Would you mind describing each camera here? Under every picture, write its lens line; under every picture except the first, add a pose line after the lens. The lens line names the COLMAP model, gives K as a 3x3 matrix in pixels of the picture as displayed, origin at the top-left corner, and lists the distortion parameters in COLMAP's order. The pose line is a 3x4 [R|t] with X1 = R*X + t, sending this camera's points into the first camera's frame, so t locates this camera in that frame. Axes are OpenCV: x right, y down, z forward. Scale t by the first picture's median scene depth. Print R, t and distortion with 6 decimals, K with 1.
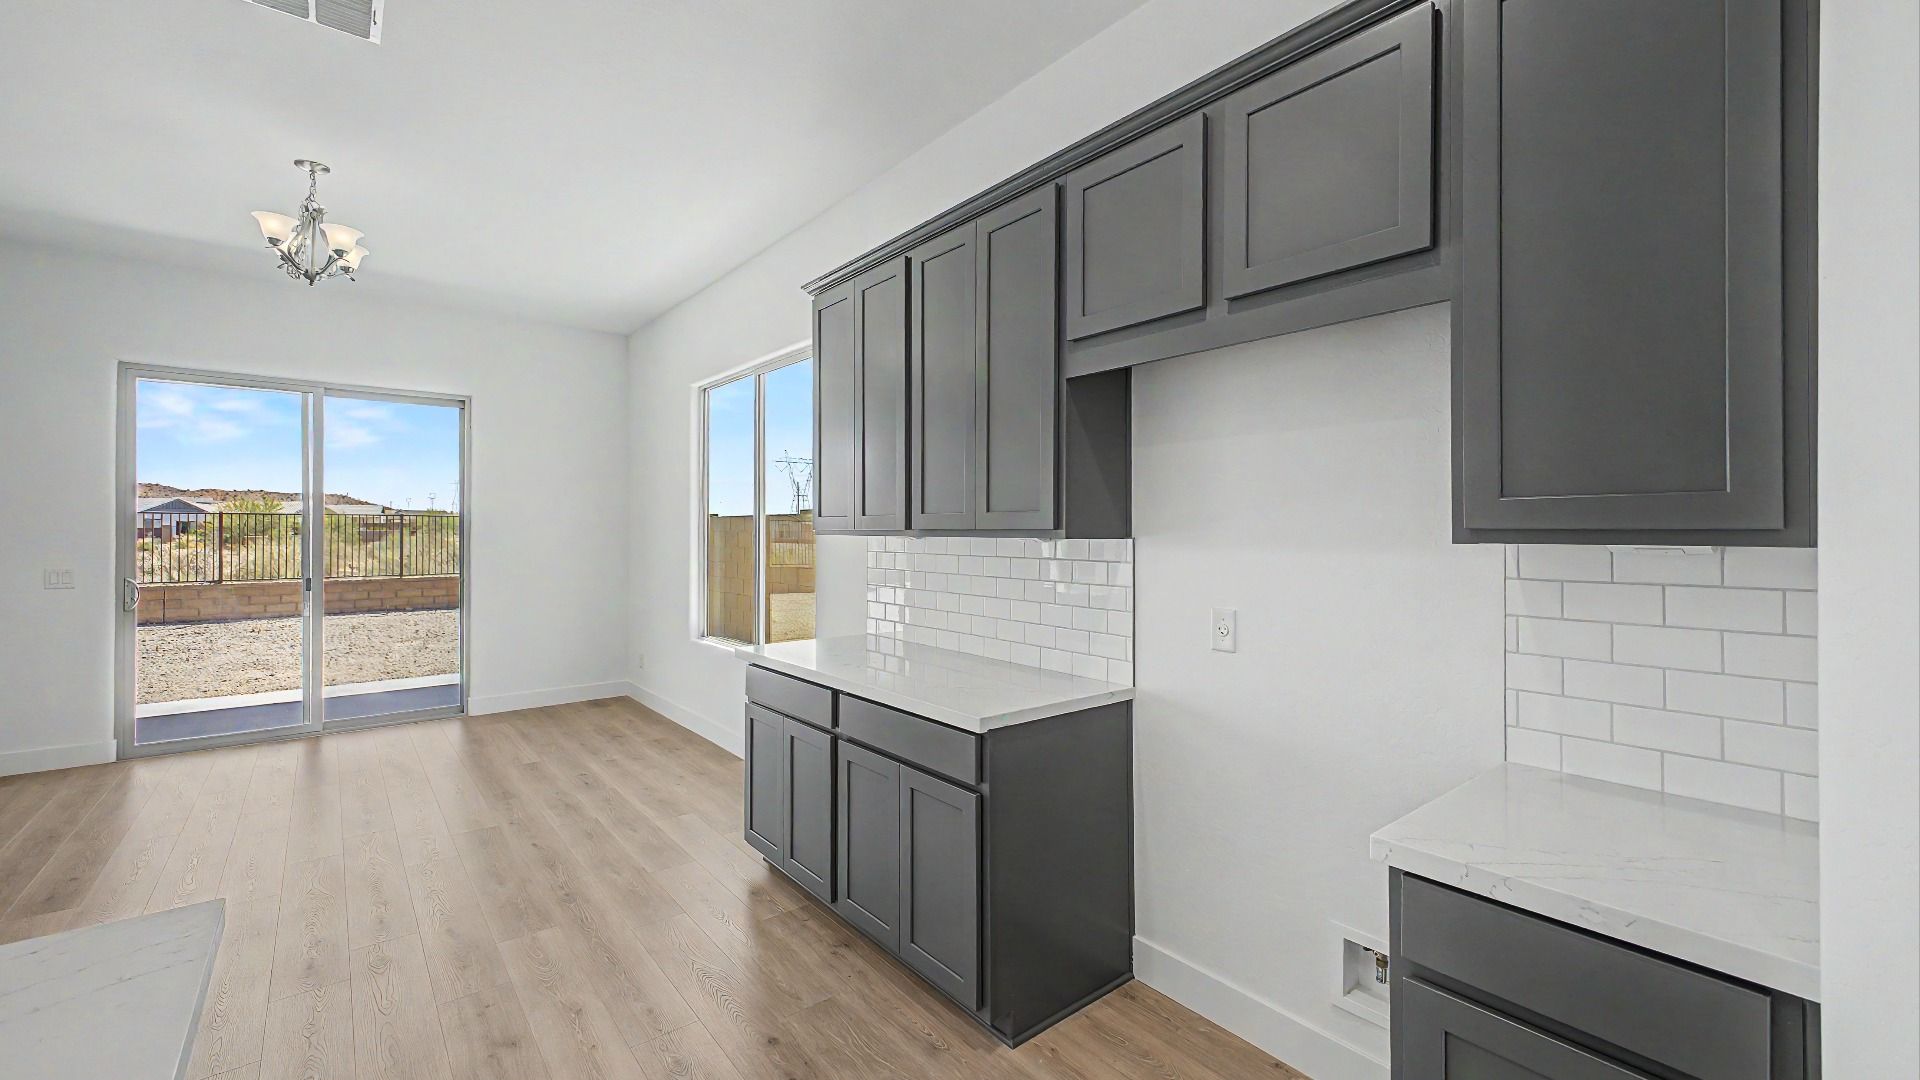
lens RADIAL K [[750.8, 0, 950.2], [0, 750.8, 530.9], [0, 0, 1]] dist [0.004551, -0.001483]
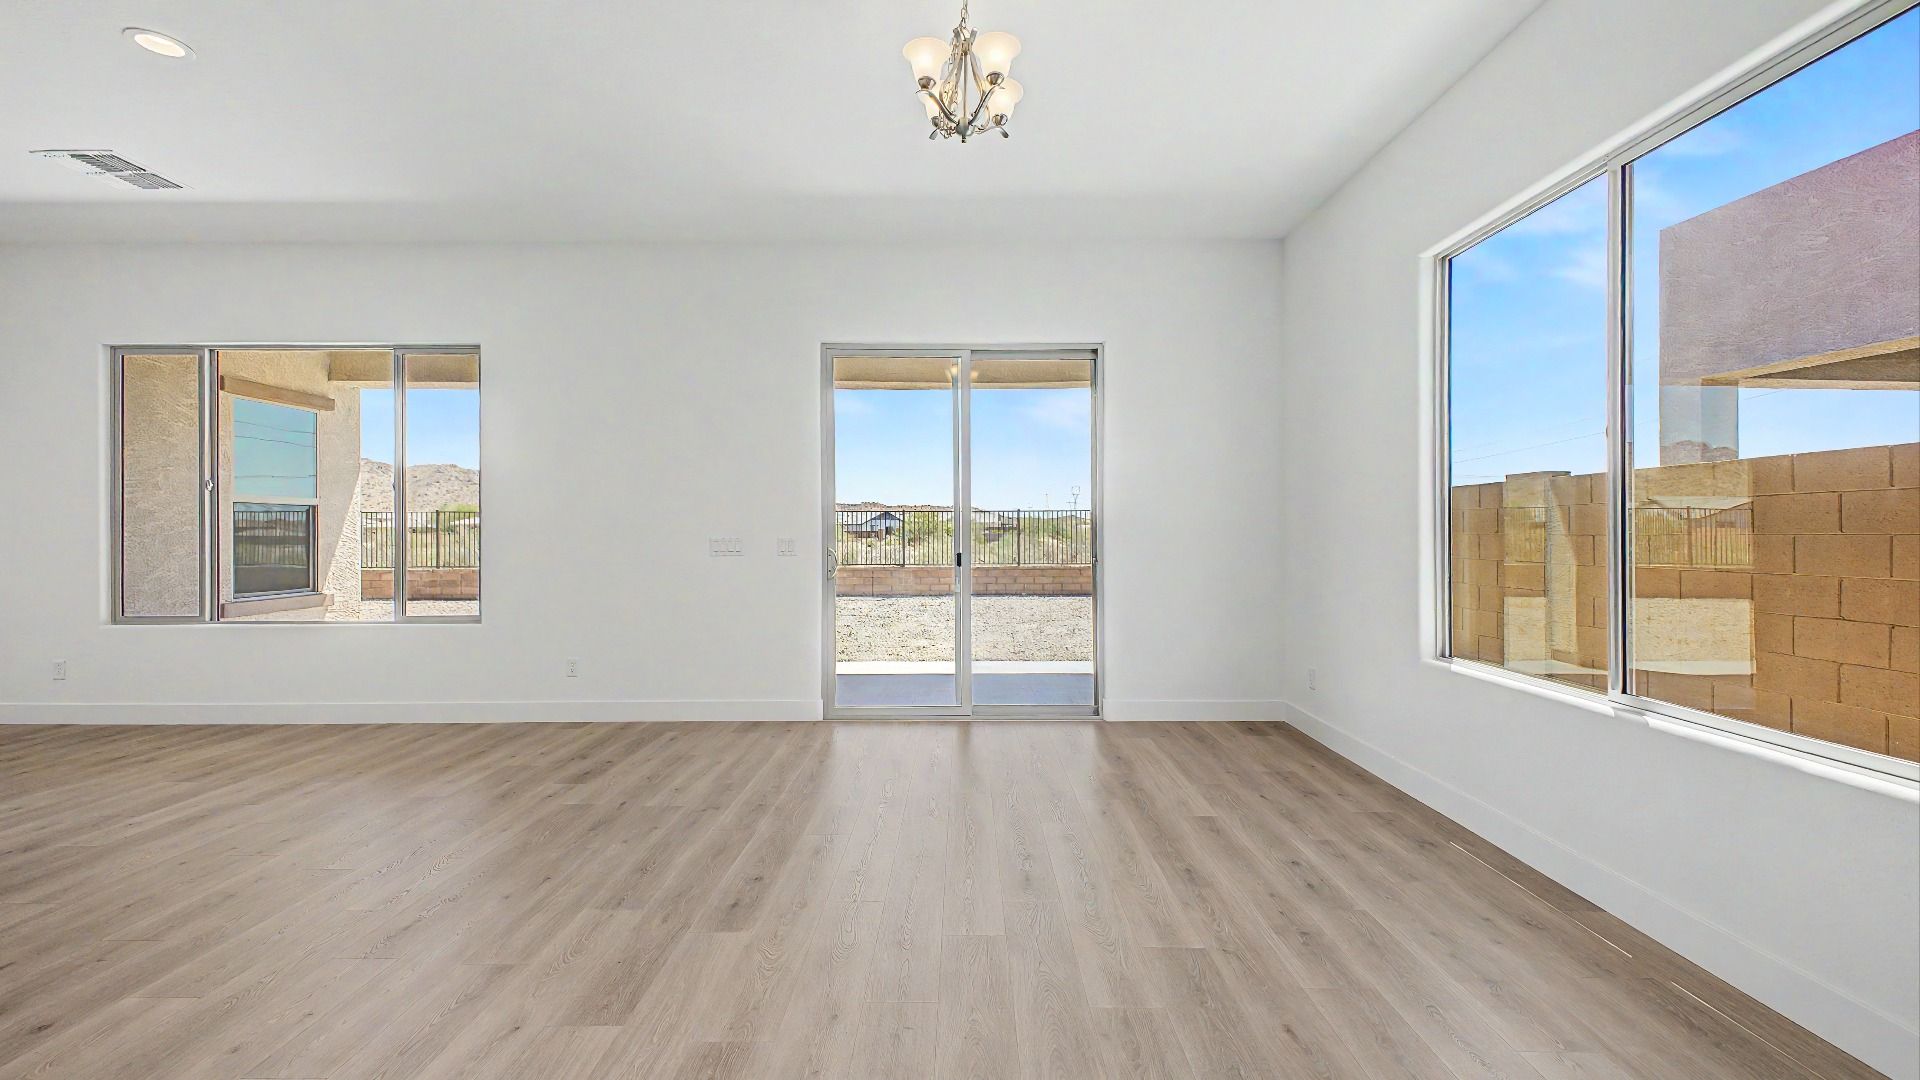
lens RADIAL K [[750.8, 0, 942.9], [0, 750.8, 531.5], [0, 0, 1]] dist [0.004551, -0.001483]
pose [[0.750424, -0.006335, -0.660926, -0.225342], [0.007096, 0.999974, -0.001528, 0.034662], [0.660919, -0.003543, 0.750449, 0.256791]]
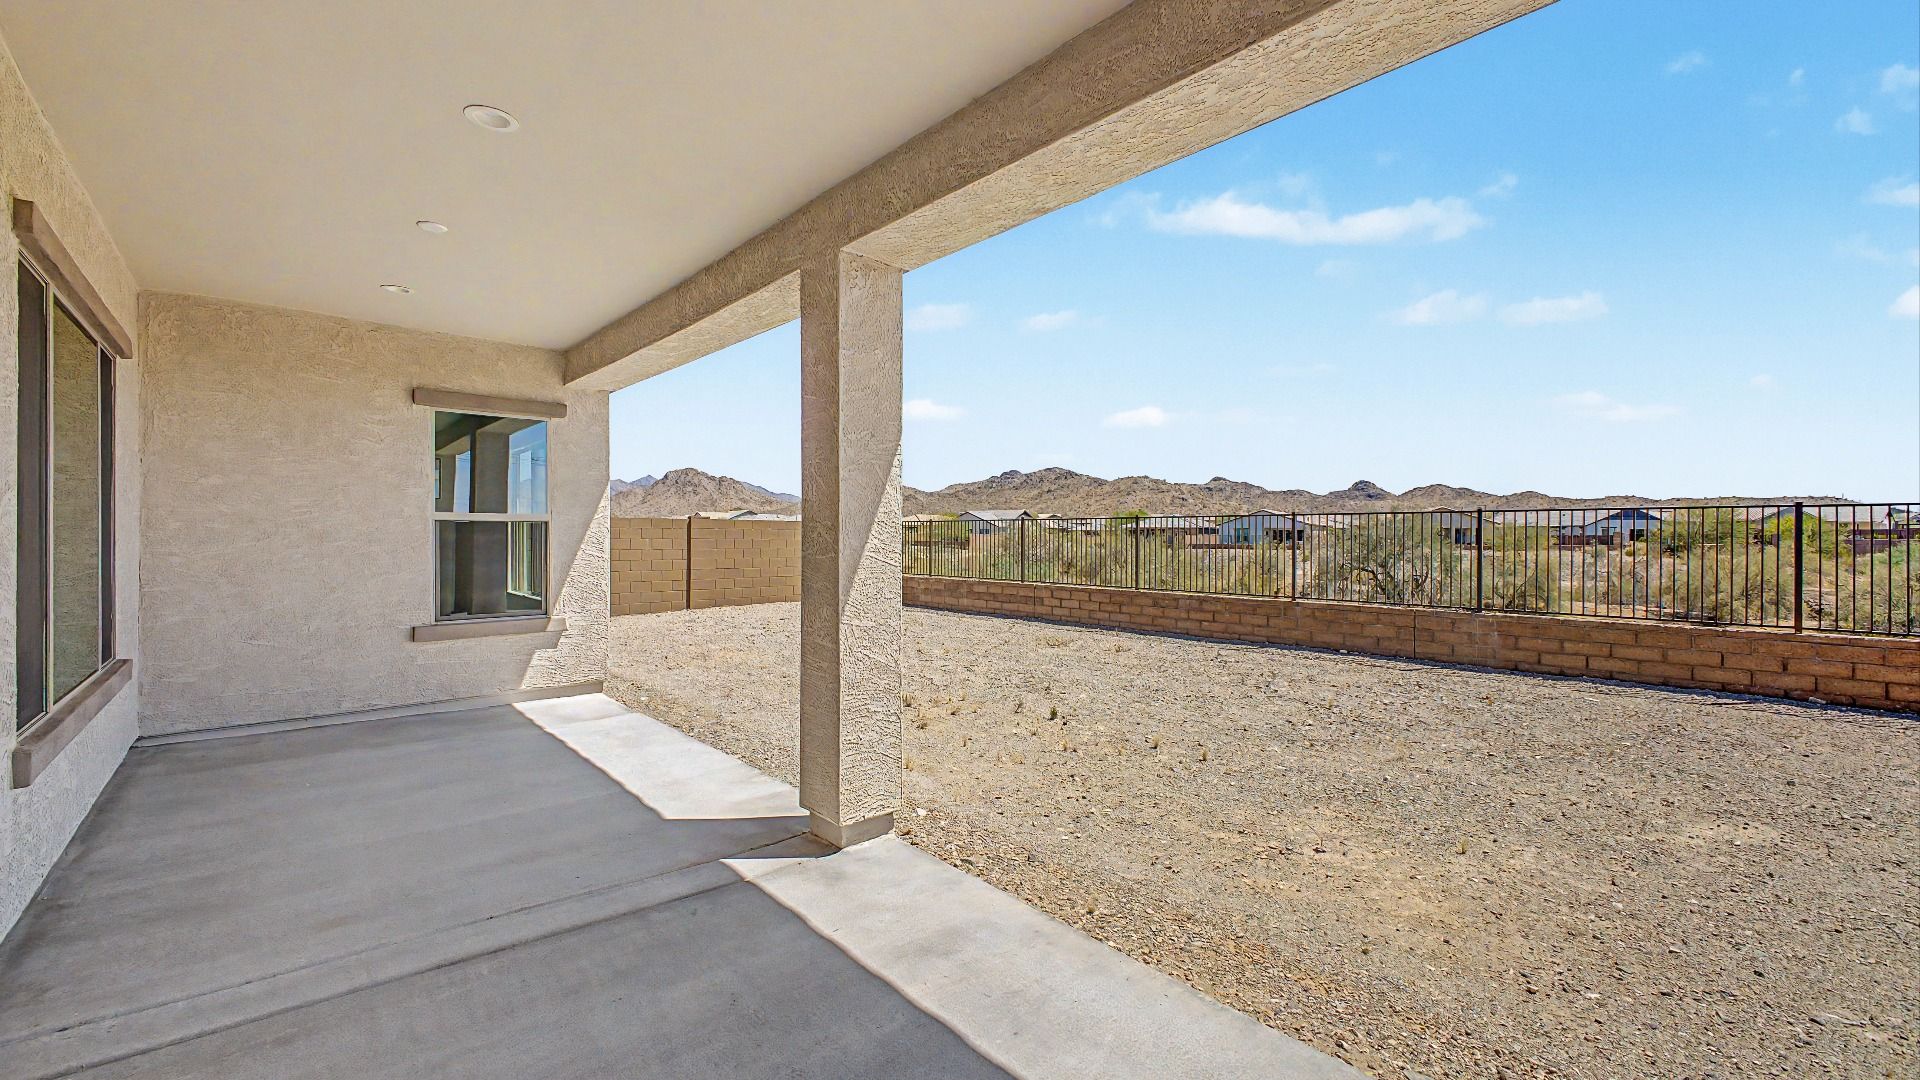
lens RADIAL K [[750.8, 0, 952.8], [0, 750.8, 534.7], [0, 0, 1]] dist [0.004551, -0.001483]
pose [[0.037554, -0.002034, -0.999293, -0.617533], [-0.002584, 0.999994, -0.002132, 0.006569], [0.999291, 0.002662, 0.037549, 0.998101]]
